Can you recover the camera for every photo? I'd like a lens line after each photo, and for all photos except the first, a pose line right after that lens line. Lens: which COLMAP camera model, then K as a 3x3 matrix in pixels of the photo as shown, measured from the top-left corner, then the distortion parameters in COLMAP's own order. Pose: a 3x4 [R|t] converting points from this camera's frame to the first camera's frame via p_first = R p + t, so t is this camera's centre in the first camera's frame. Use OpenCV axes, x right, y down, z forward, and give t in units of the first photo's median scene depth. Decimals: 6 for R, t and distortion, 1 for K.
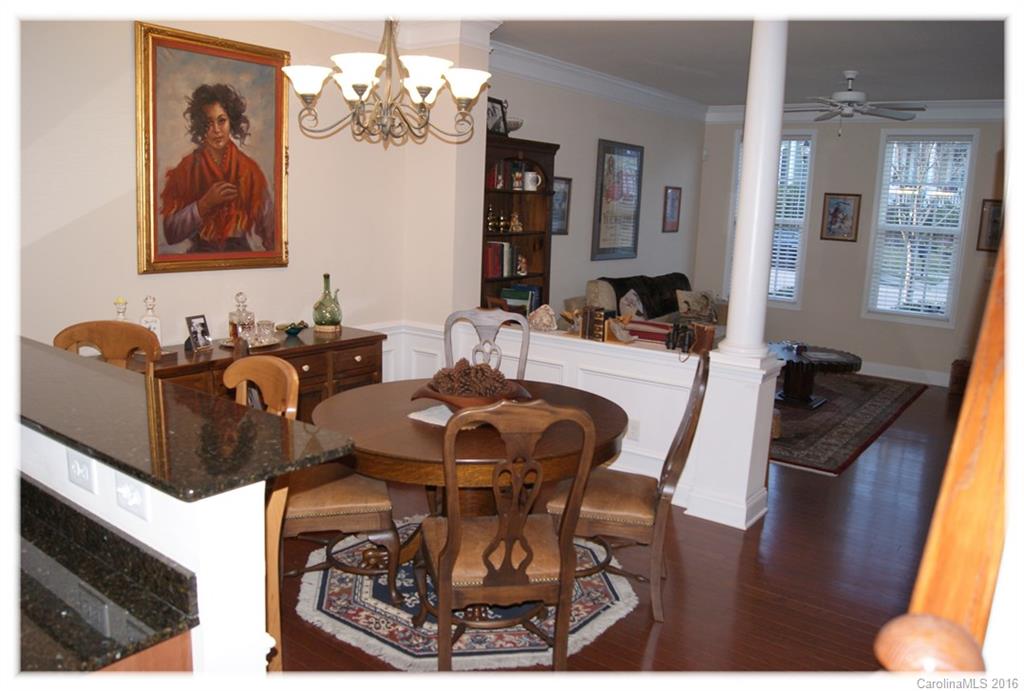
lens RADIAL K [[788.2, 0, 512.0], [0, 788.2, 345.5], [0, 0, 1]] dist [-0.072621, 0.001237]
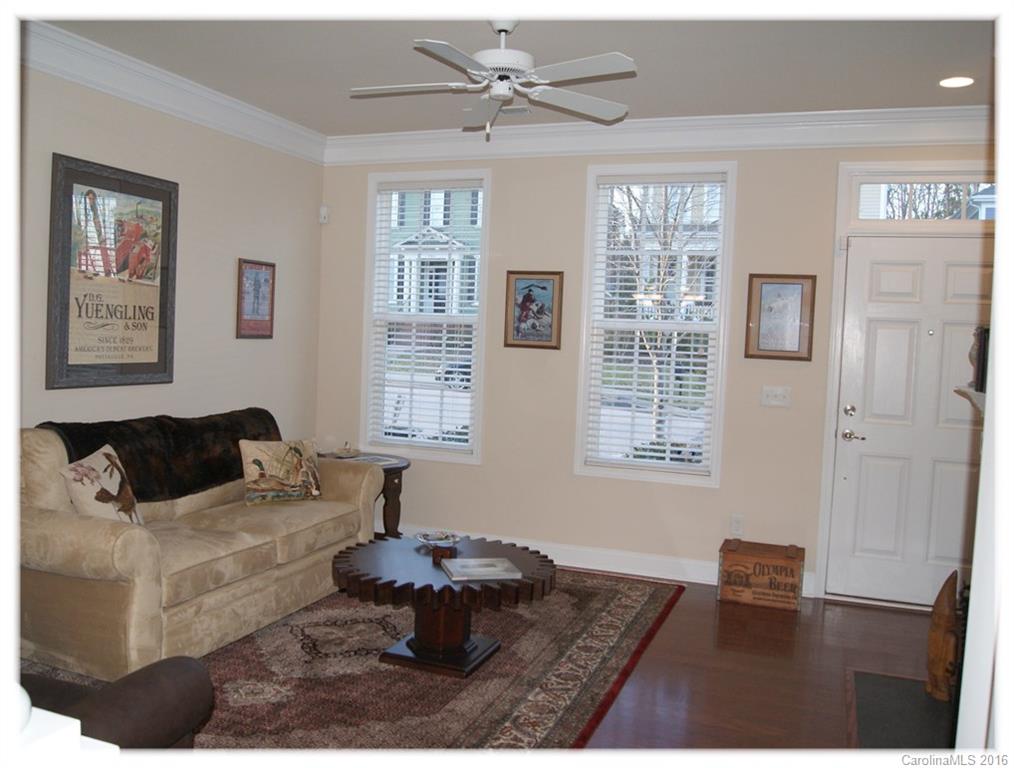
lens RADIAL K [[886.0, 0, 472.9], [0, 886.0, 383.6], [0, 0, 1]] dist [-0.077313, -0.003334]
pose [[0.968685, -0.016100, 0.247771, 0.372864], [0.044385, 0.993050, -0.109000, -0.062049], [-0.244294, 0.116584, 0.962667, 0.638679]]
